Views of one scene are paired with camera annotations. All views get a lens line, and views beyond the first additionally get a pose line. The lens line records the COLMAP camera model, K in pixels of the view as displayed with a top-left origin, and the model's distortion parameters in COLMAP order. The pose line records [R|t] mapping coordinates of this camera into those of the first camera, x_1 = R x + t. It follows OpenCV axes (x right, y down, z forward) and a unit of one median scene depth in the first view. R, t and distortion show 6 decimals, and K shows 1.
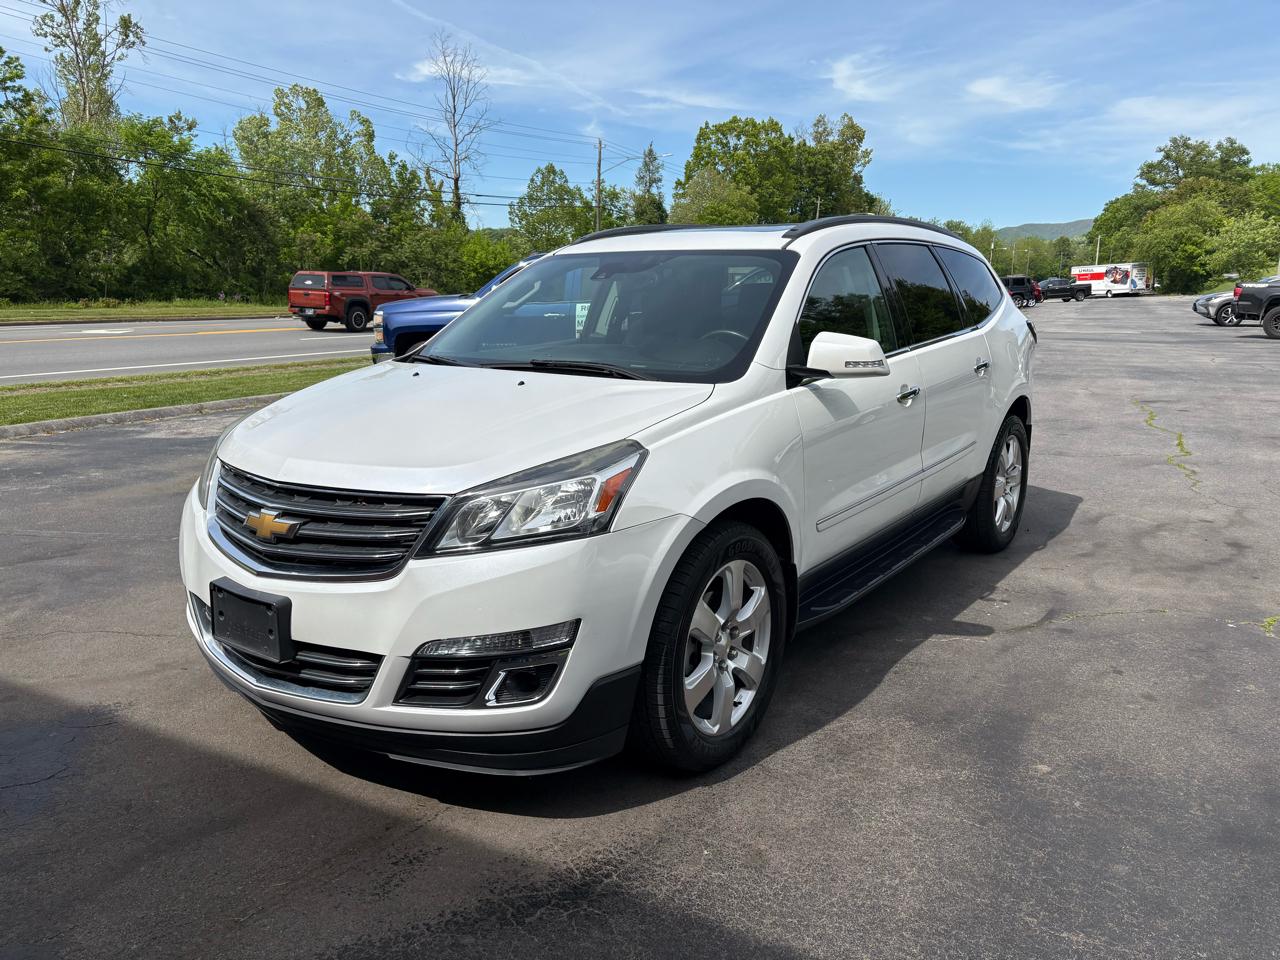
lens RADIAL K [[952.2, 0, 637.3], [0, 952.2, 472.7], [0, 0, 1]] dist [0.034836, -0.026354]
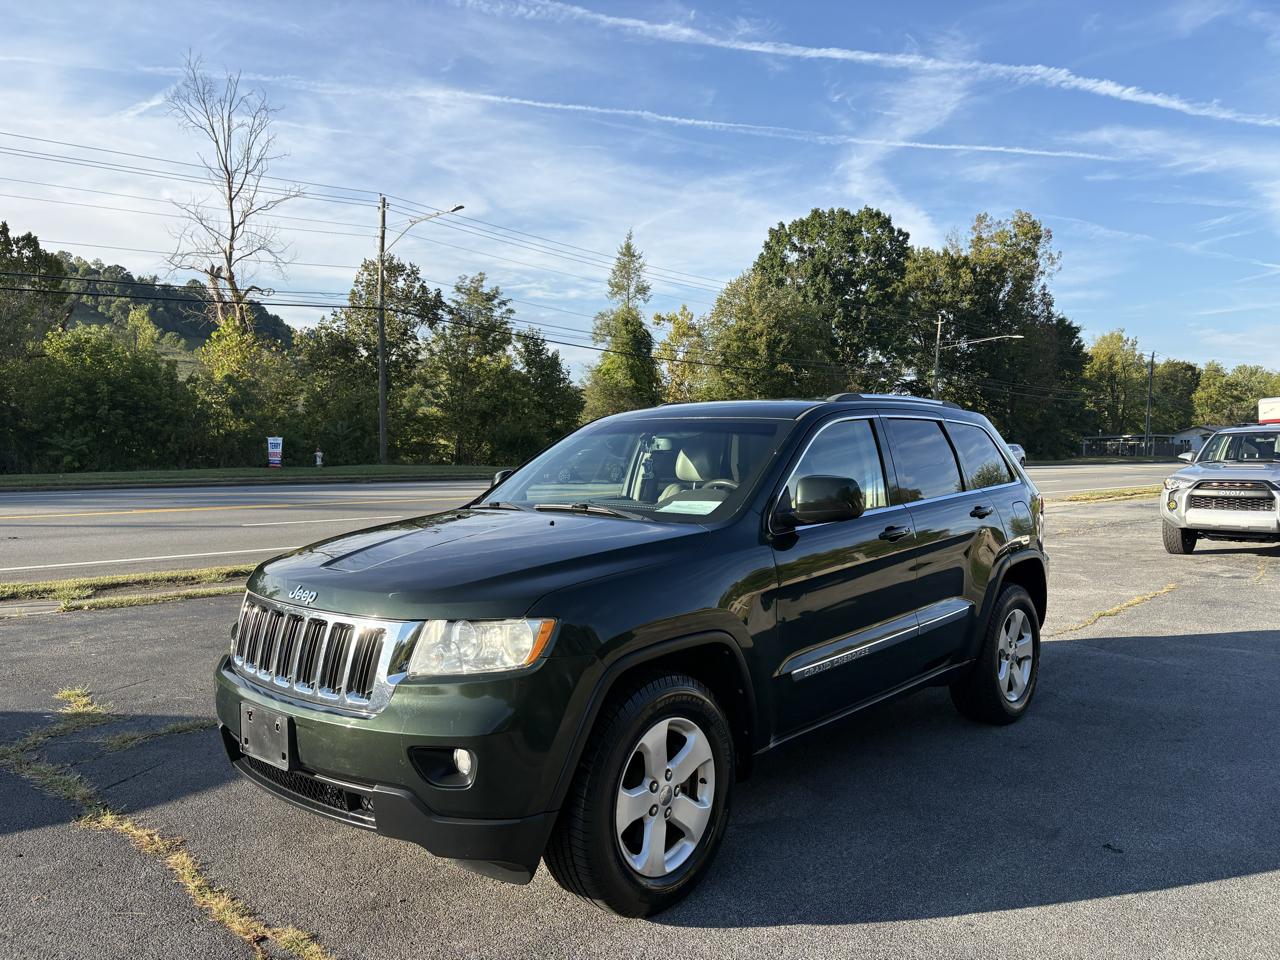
lens RADIAL K [[952.2, 0, 629.9], [0, 952.2, 484.7], [0, 0, 1]] dist [0.034836, -0.026354]
pose [[0.962570, 0.013580, -0.270694, 0.231037], [-0.054215, 0.988206, -0.143210, -0.094558], [0.265557, 0.152525, 0.951954, 0.473697]]
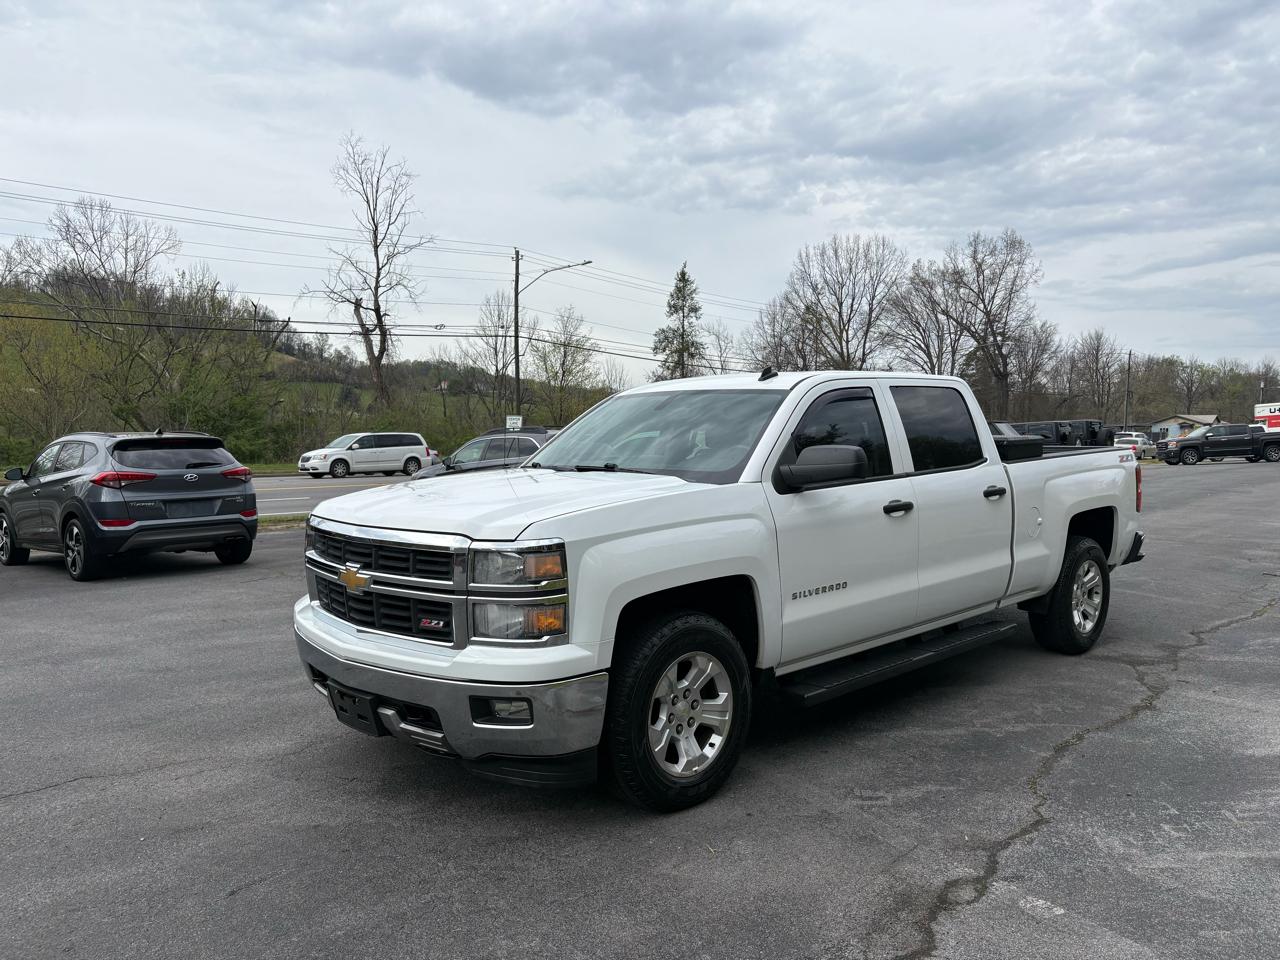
lens RADIAL K [[952.2, 0, 640.3], [0, 952.2, 459.7], [0, 0, 1]] dist [0.034836, -0.026354]
pose [[0.965702, -0.006608, -0.259568, 0.215912], [-0.037853, 0.985413, -0.165914, -0.063570], [0.256878, 0.170049, 0.951366, 0.320983]]
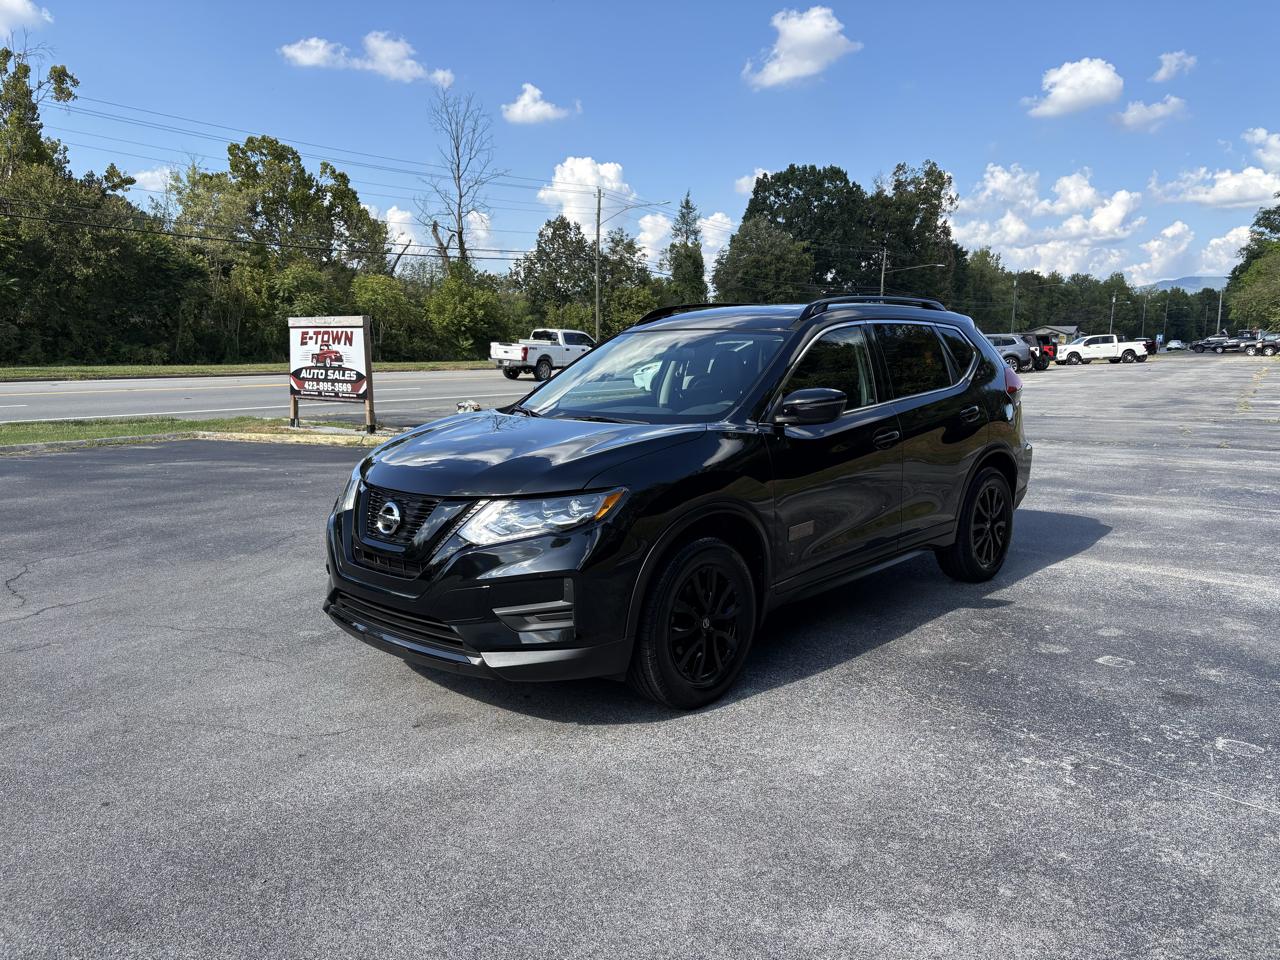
lens RADIAL K [[952.2, 0, 634.7], [0, 952.2, 474.0], [0, 0, 1]] dist [0.034836, -0.026354]
pose [[0.991524, 0.012776, -0.129291, 0.102649], [-0.020148, 0.998235, -0.055869, -0.021277], [0.128349, 0.058000, 0.990032, 0.102239]]
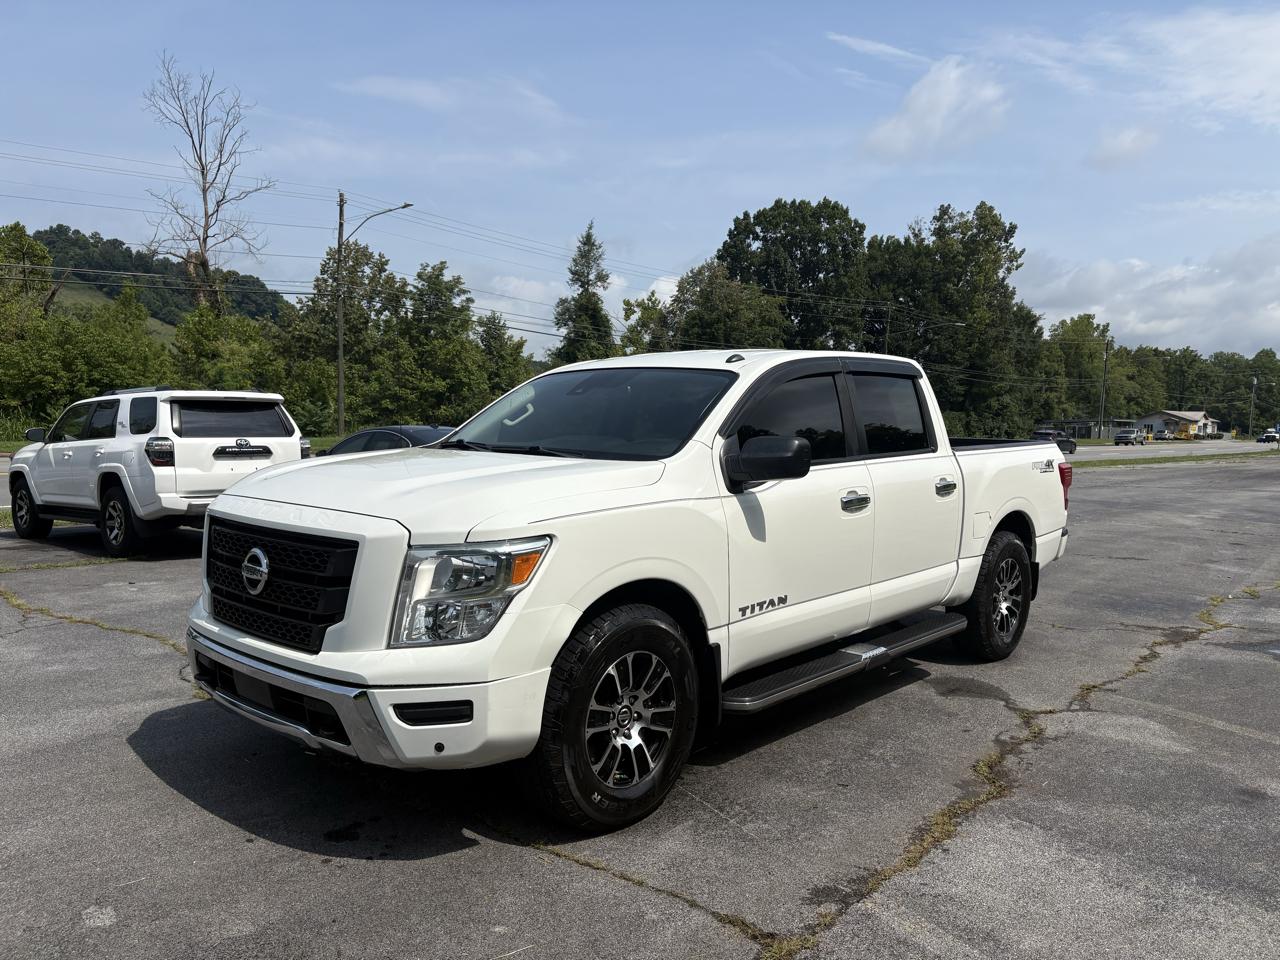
lens RADIAL K [[952.2, 0, 641.7], [0, 952.2, 485.7], [0, 0, 1]] dist [0.034836, -0.026354]
pose [[0.964989, 0.028110, -0.260781, 0.281728], [-0.061911, 0.990558, -0.122319, -0.086754], [0.254880, 0.134182, 0.957618, 0.436882]]
